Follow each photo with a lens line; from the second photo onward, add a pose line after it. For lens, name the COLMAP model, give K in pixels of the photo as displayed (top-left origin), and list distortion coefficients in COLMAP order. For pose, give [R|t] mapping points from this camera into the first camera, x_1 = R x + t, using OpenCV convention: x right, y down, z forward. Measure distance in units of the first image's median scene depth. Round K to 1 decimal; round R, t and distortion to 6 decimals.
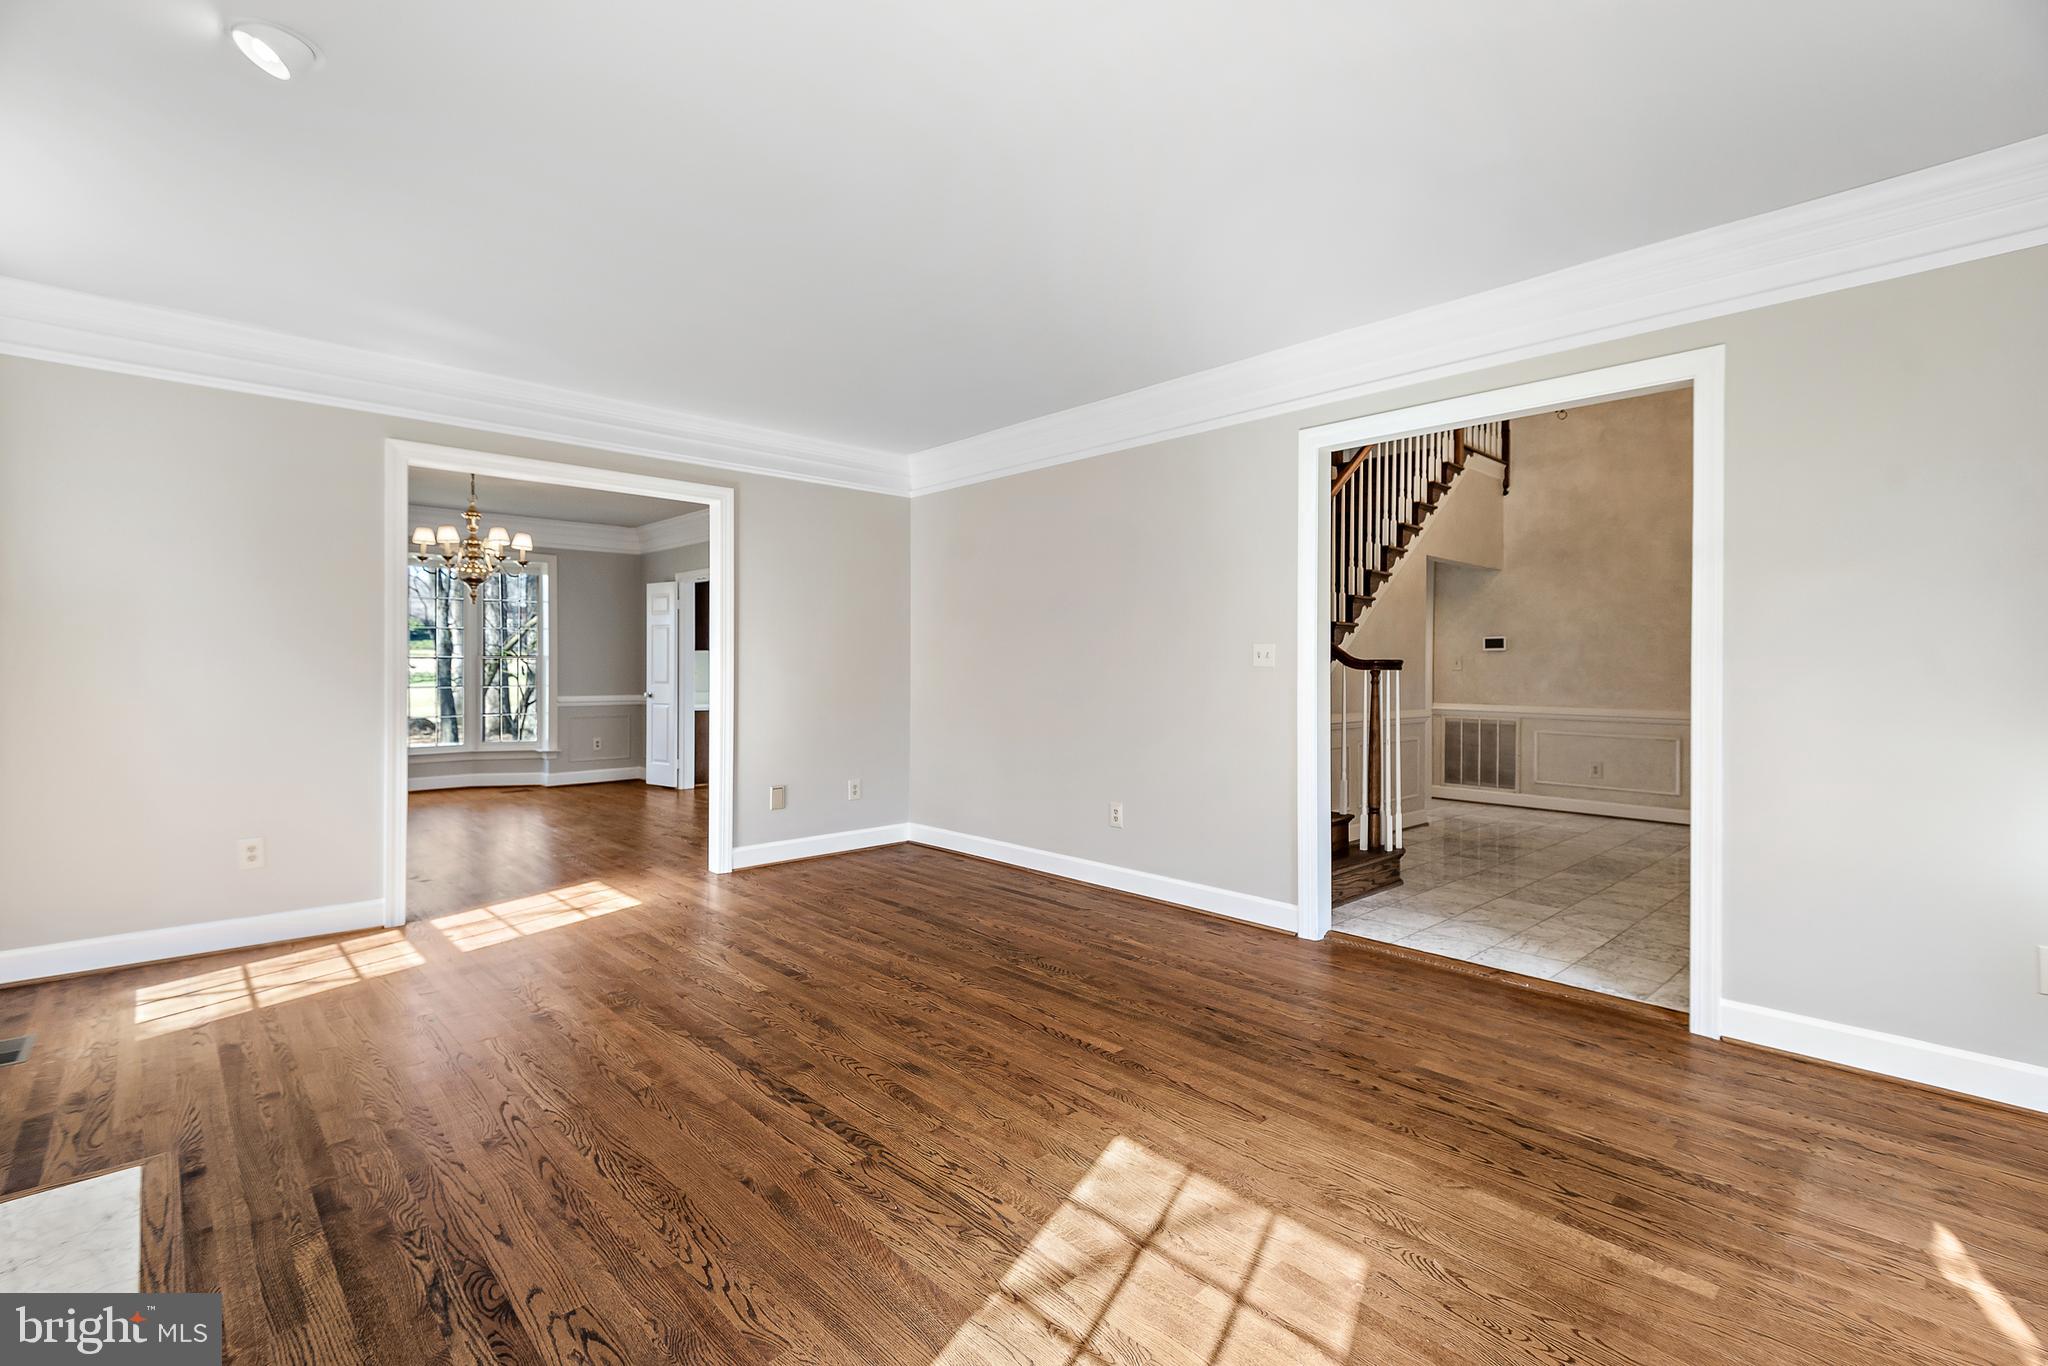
lens RADIAL K [[935.5, 0, 1030.7], [0, 935.5, 677.0], [0, 0, 1]] dist [0.027103, -0.010606]
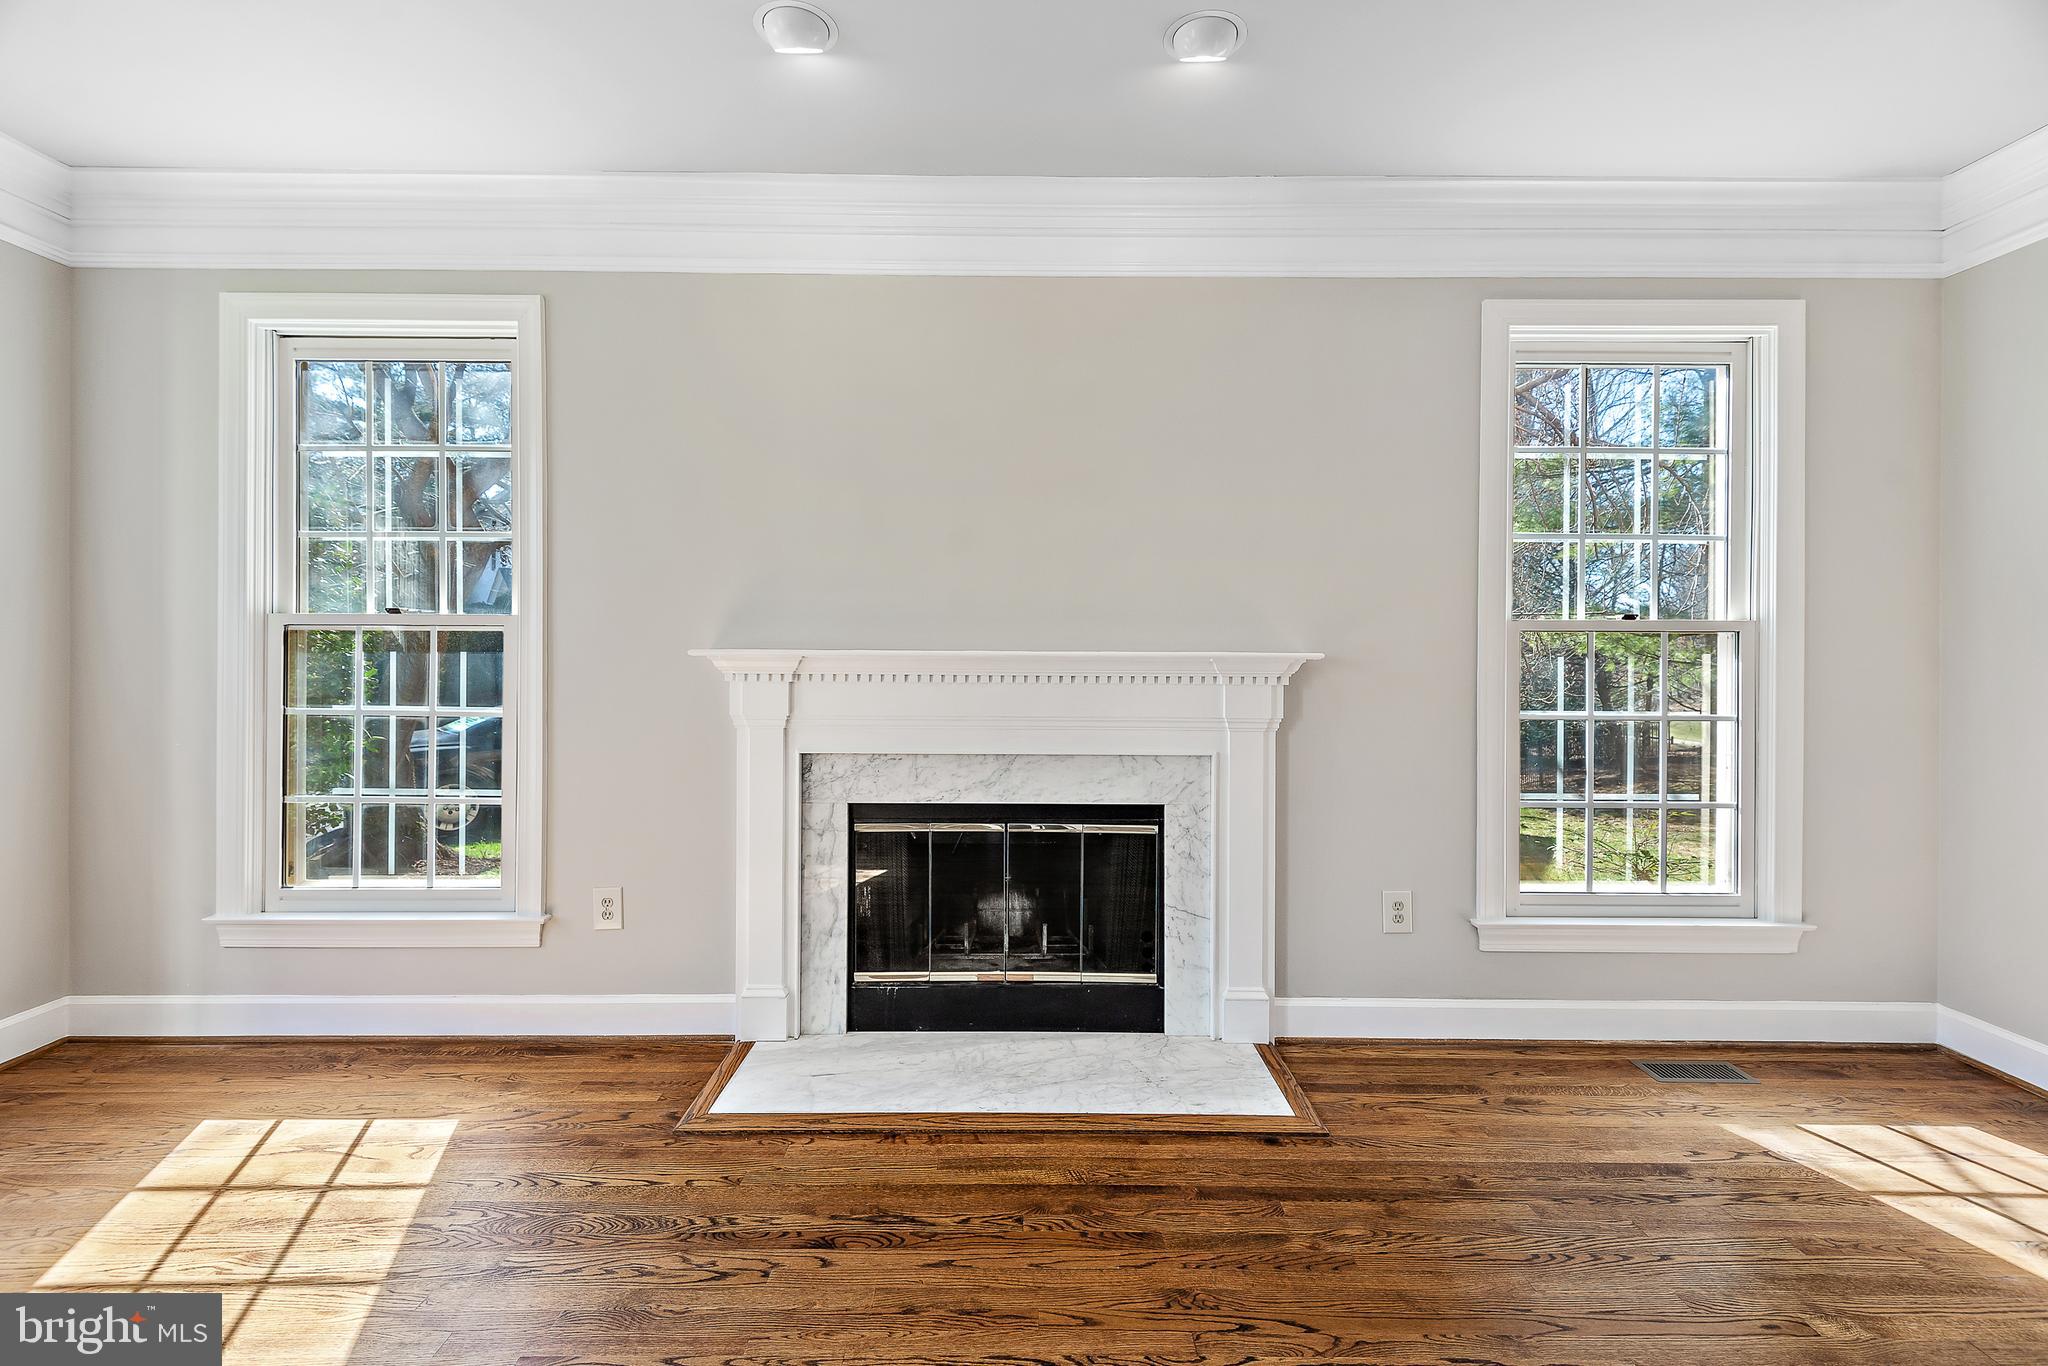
lens RADIAL K [[935.5, 0, 1021.8], [0, 935.5, 669.5], [0, 0, 1]] dist [0.027103, -0.010606]
pose [[-0.687255, 0.008712, -0.726364, 0.032224], [-0.016474, 0.999484, 0.027574, -0.010333], [0.726229, 0.030916, -0.686757, 0.925730]]
